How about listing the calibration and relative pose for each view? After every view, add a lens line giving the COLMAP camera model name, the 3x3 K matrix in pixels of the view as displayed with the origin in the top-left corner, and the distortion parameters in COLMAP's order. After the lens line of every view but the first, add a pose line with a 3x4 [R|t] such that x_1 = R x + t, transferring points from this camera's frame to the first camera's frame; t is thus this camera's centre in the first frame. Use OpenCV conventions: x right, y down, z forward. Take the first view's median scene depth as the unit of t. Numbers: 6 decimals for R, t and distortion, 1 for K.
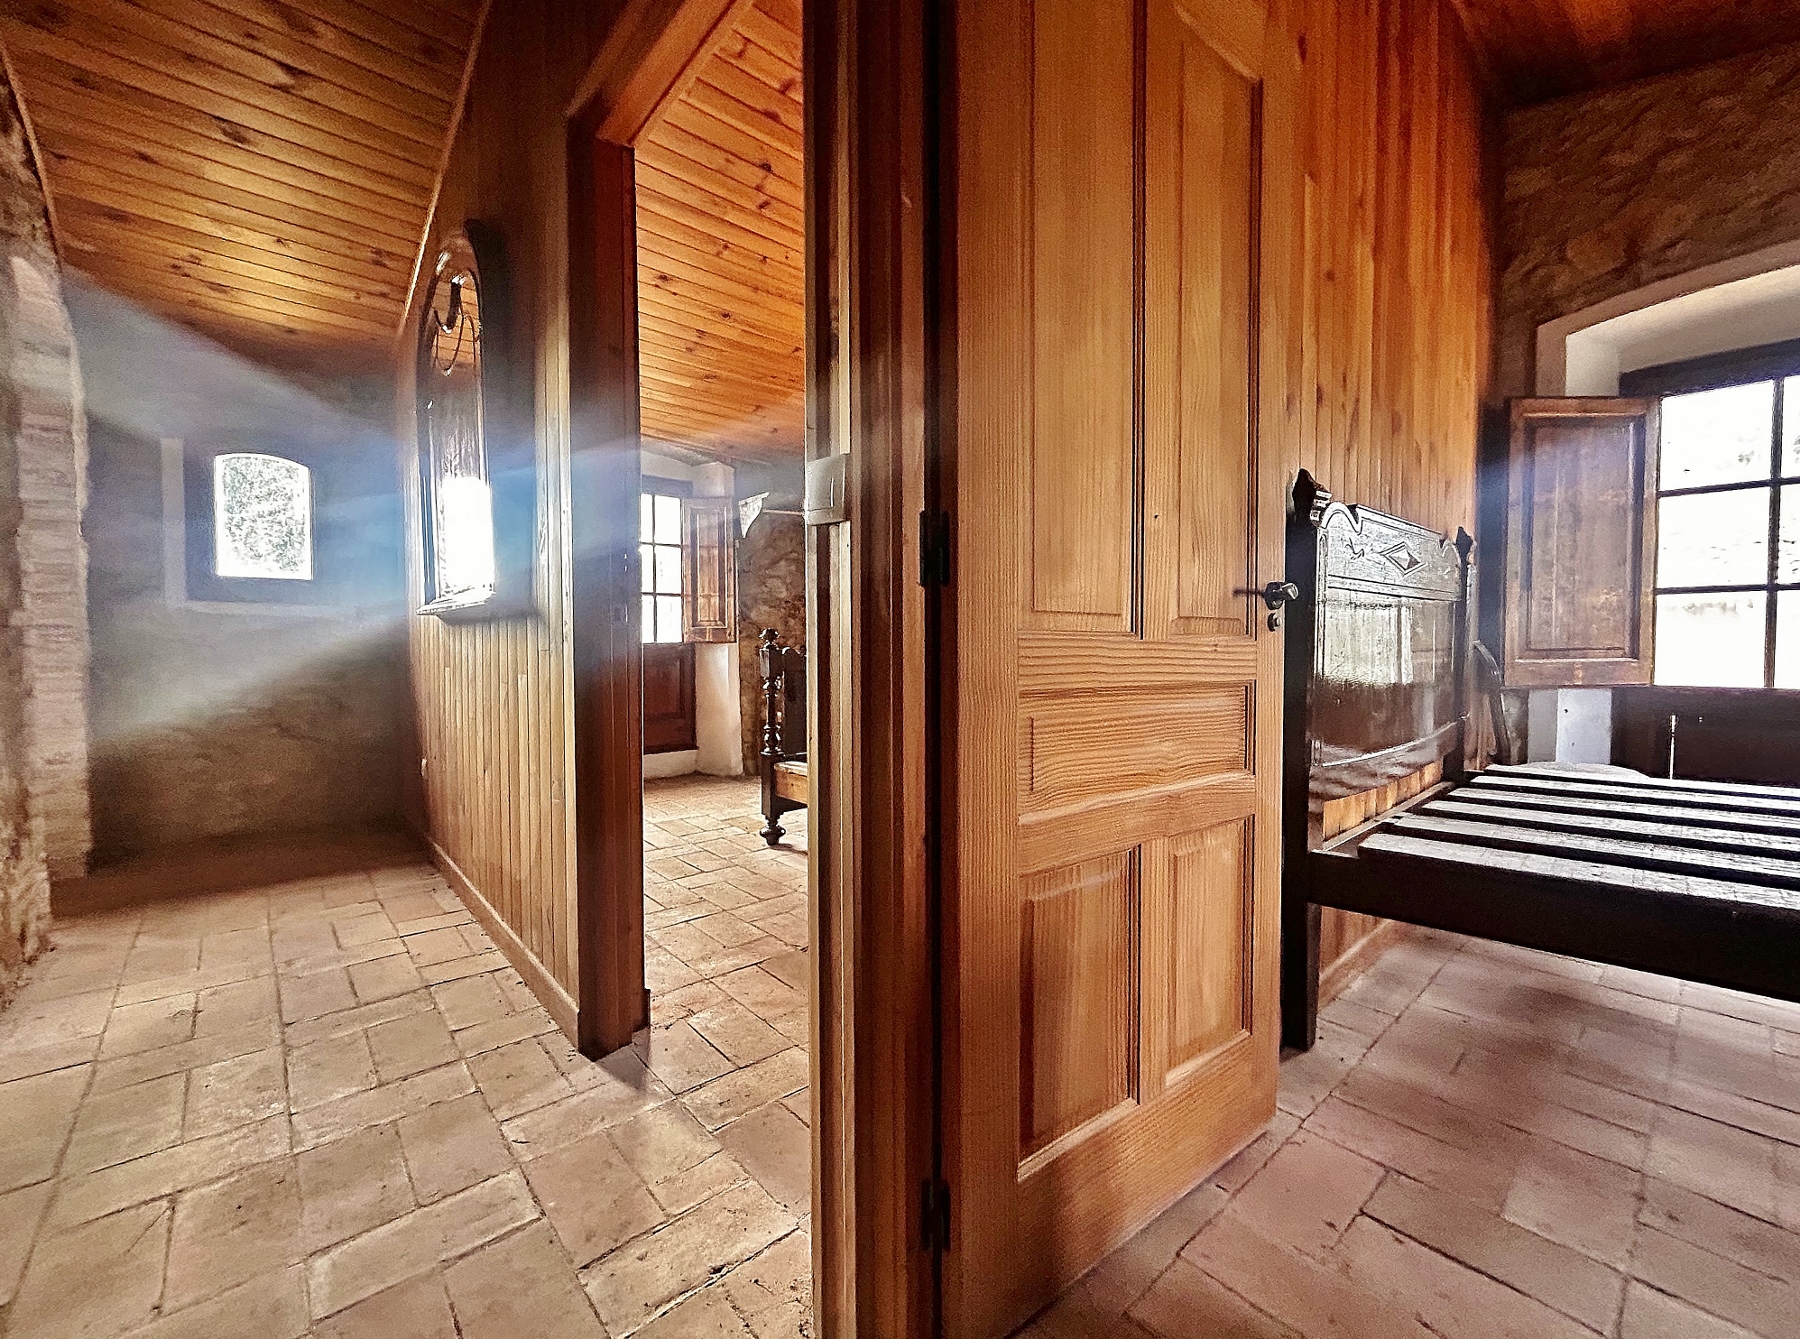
lens RADIAL K [[734.9, 0, 902.3], [0, 734.9, 671.0], [0, 0, 1]] dist [0.001757, -0.000414]
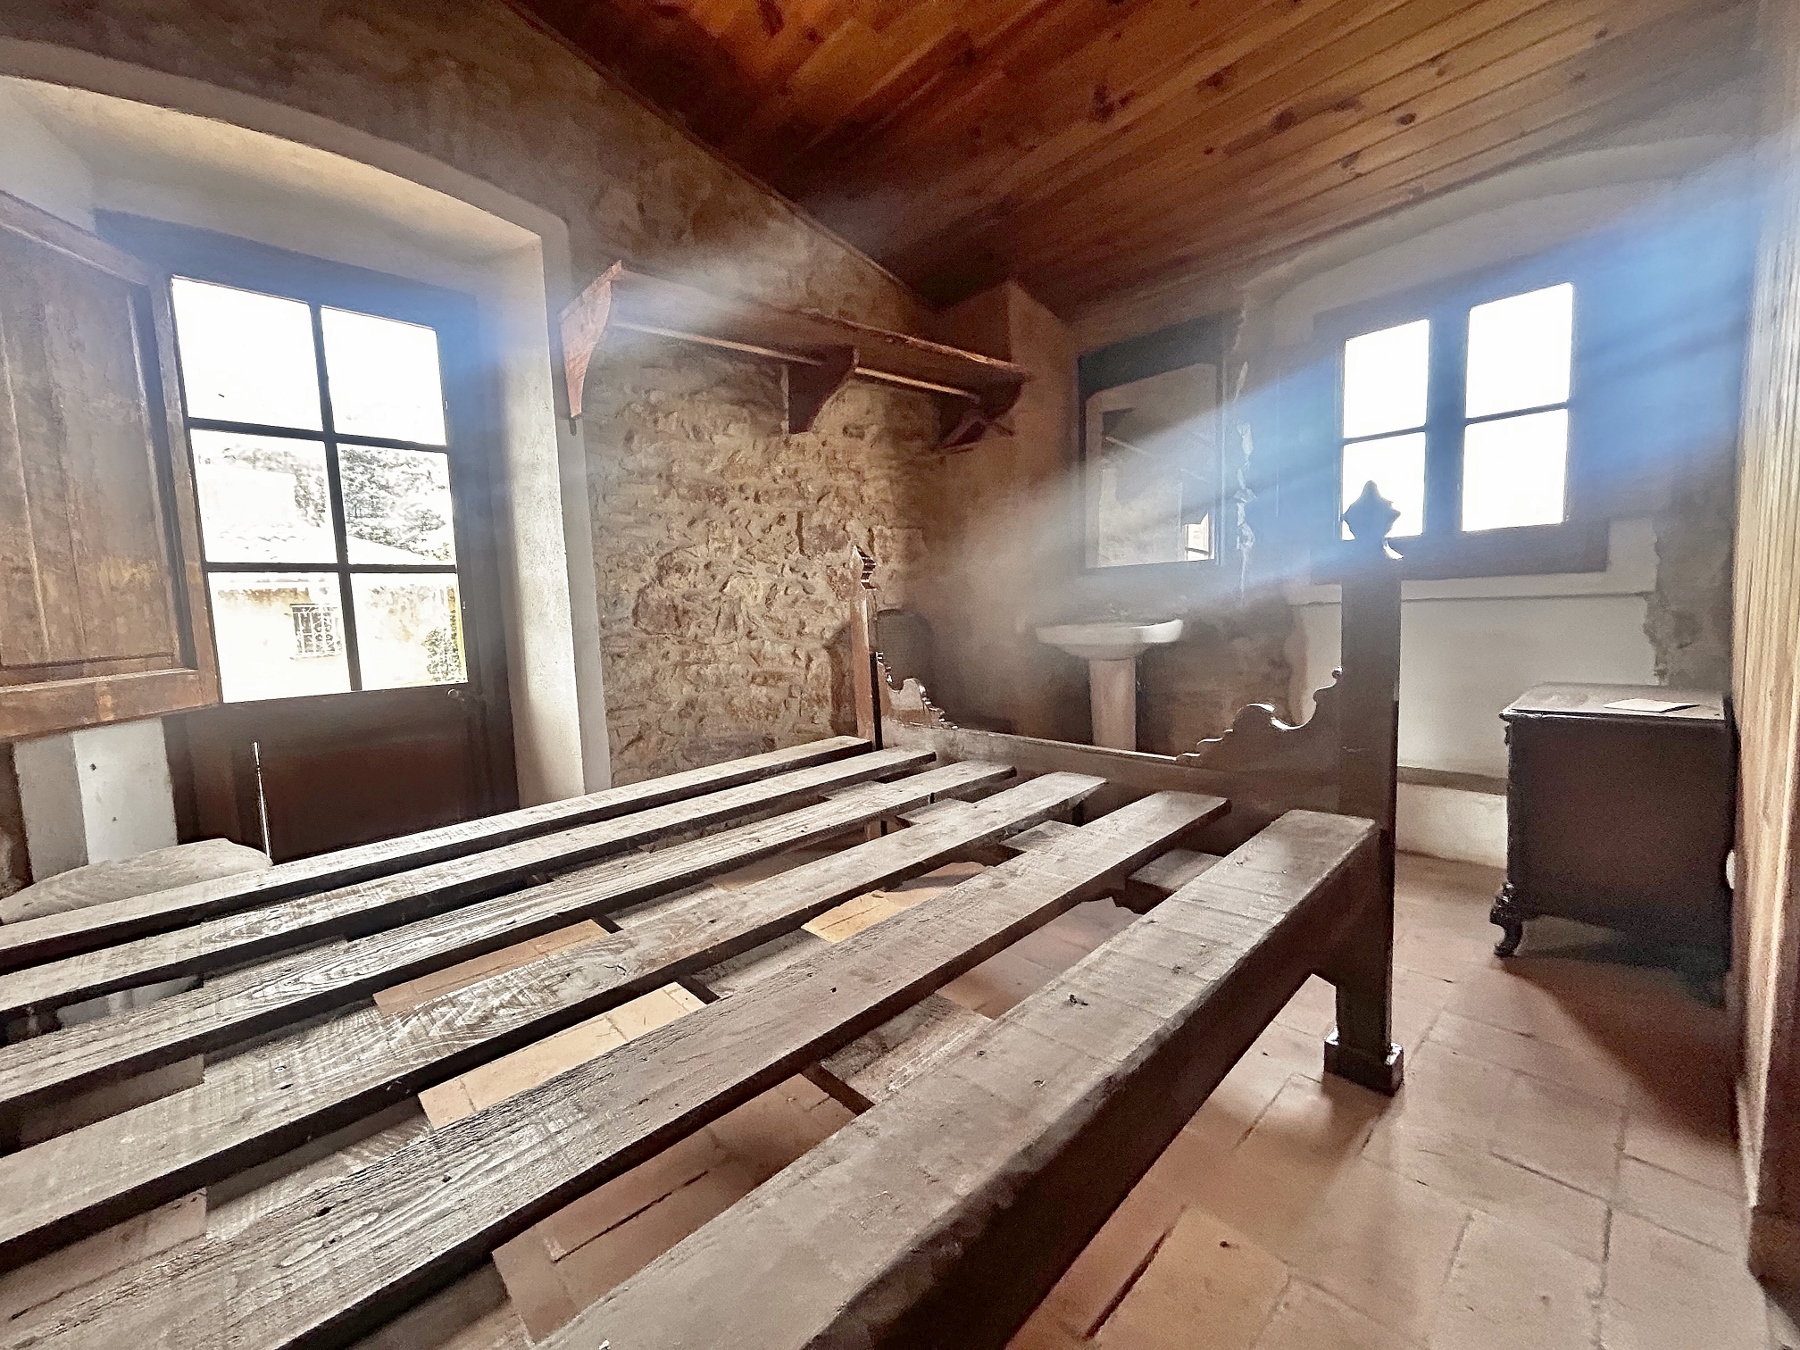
lens RADIAL K [[734.9, 0, 905.8], [0, 734.9, 667.4], [0, 0, 1]] dist [0.001757, -0.000414]
pose [[-0.041097, -0.083802, 0.995635, 0.315409], [0.072781, 0.993578, 0.086634, -0.028160], [-0.996501, 0.076024, -0.034734, 0.387325]]
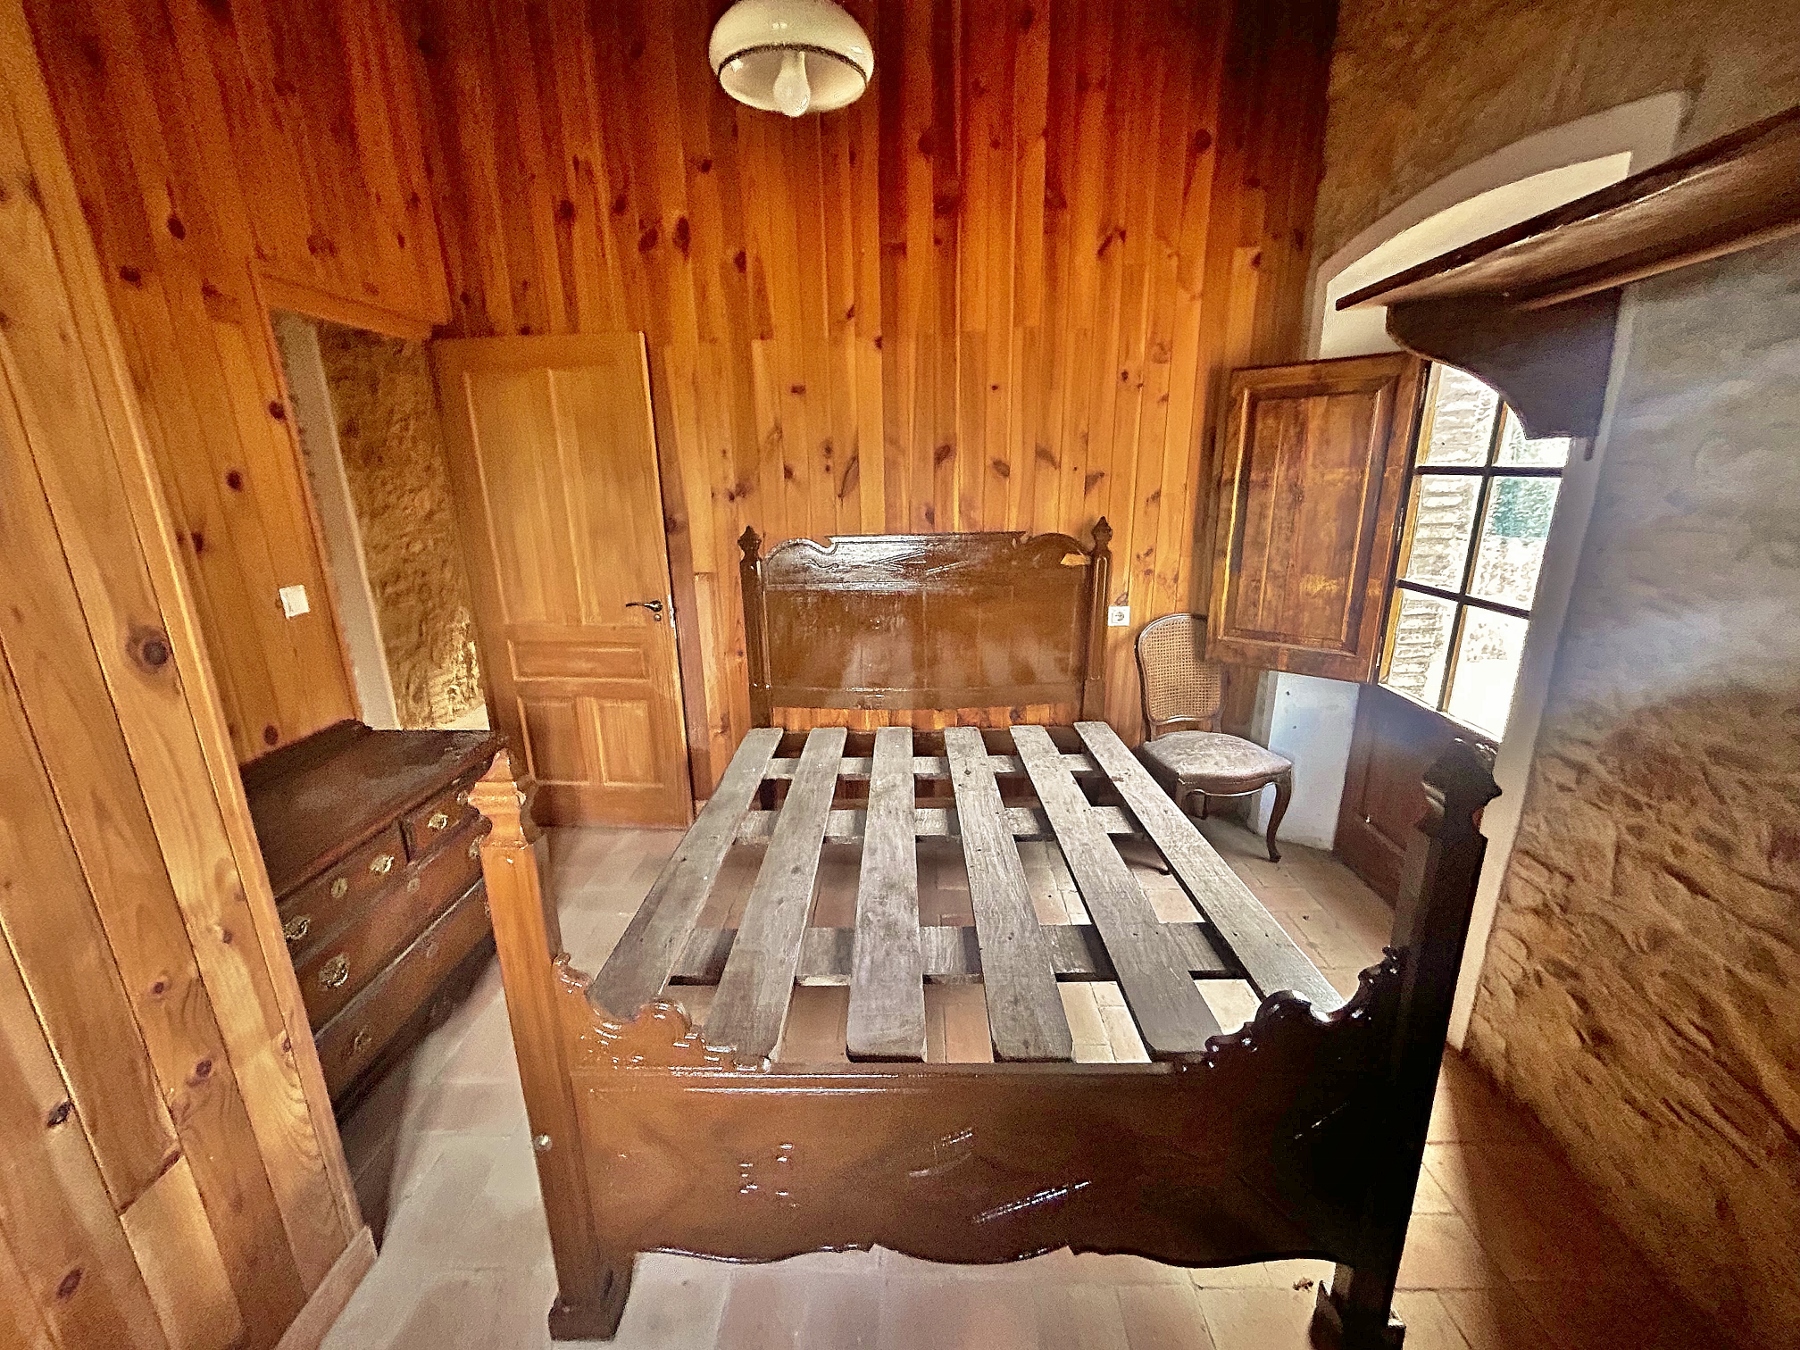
lens RADIAL K [[734.9, 0, 896.3], [0, 734.9, 677.4], [0, 0, 1]] dist [0.001757, -0.000414]
pose [[0.745796, 0.180842, -0.641159, 1.175254], [-0.013529, 0.966362, 0.256830, -0.220623], [0.666037, -0.182869, 0.723155, -0.065043]]
